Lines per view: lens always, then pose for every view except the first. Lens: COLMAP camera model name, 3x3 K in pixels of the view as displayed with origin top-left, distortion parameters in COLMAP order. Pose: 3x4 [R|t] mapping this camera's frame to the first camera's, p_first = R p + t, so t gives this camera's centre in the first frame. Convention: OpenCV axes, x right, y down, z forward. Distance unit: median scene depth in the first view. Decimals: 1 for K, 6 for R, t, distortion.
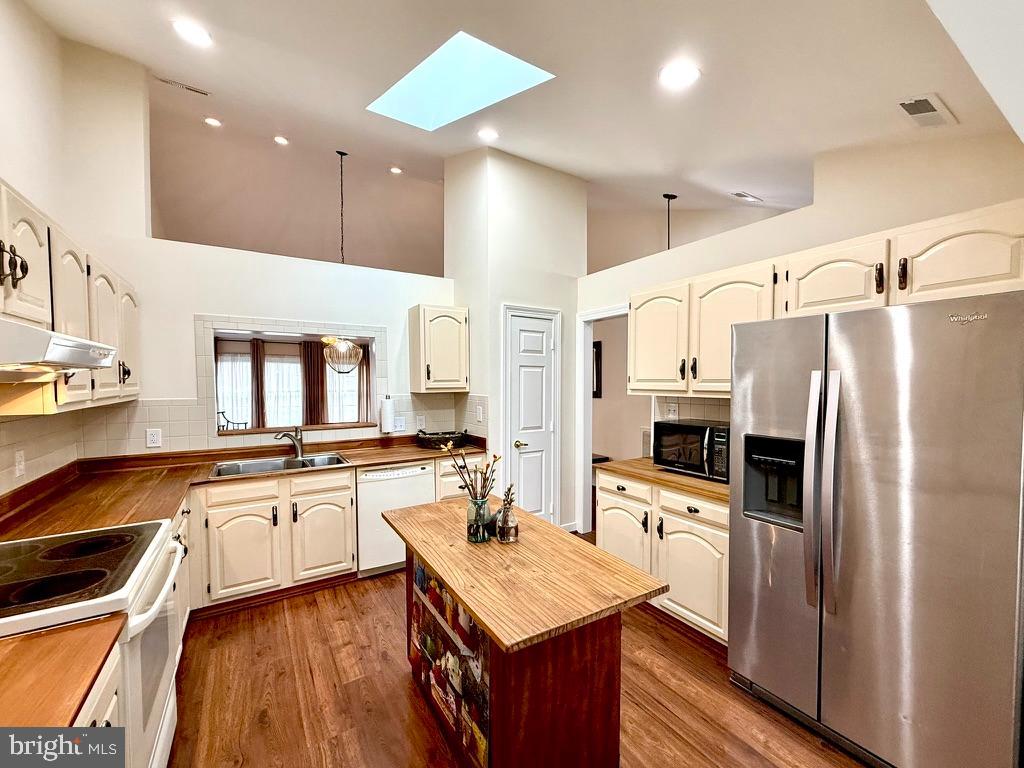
lens RADIAL K [[411.3, 0, 514.1], [0, 411.3, 391.0], [0, 0, 1]] dist [0.000575, 0.000048]
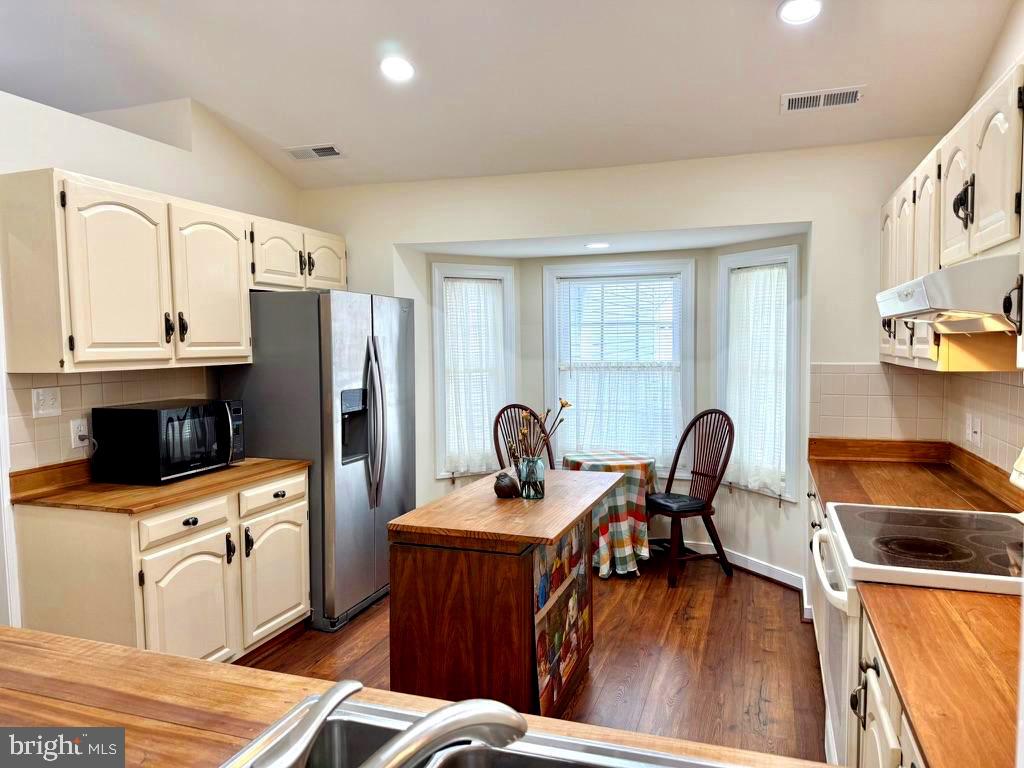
lens RADIAL K [[727.0, 0, 505.5], [0, 727.0, 391.7], [0, 0, 1]] dist [0.003370, -0.005870]
pose [[-0.611042, -0.038453, 0.790664, -0.946480], [0.039487, 0.996095, 0.078960, -0.021519], [-0.790613, 0.079469, -0.607138, 1.395580]]
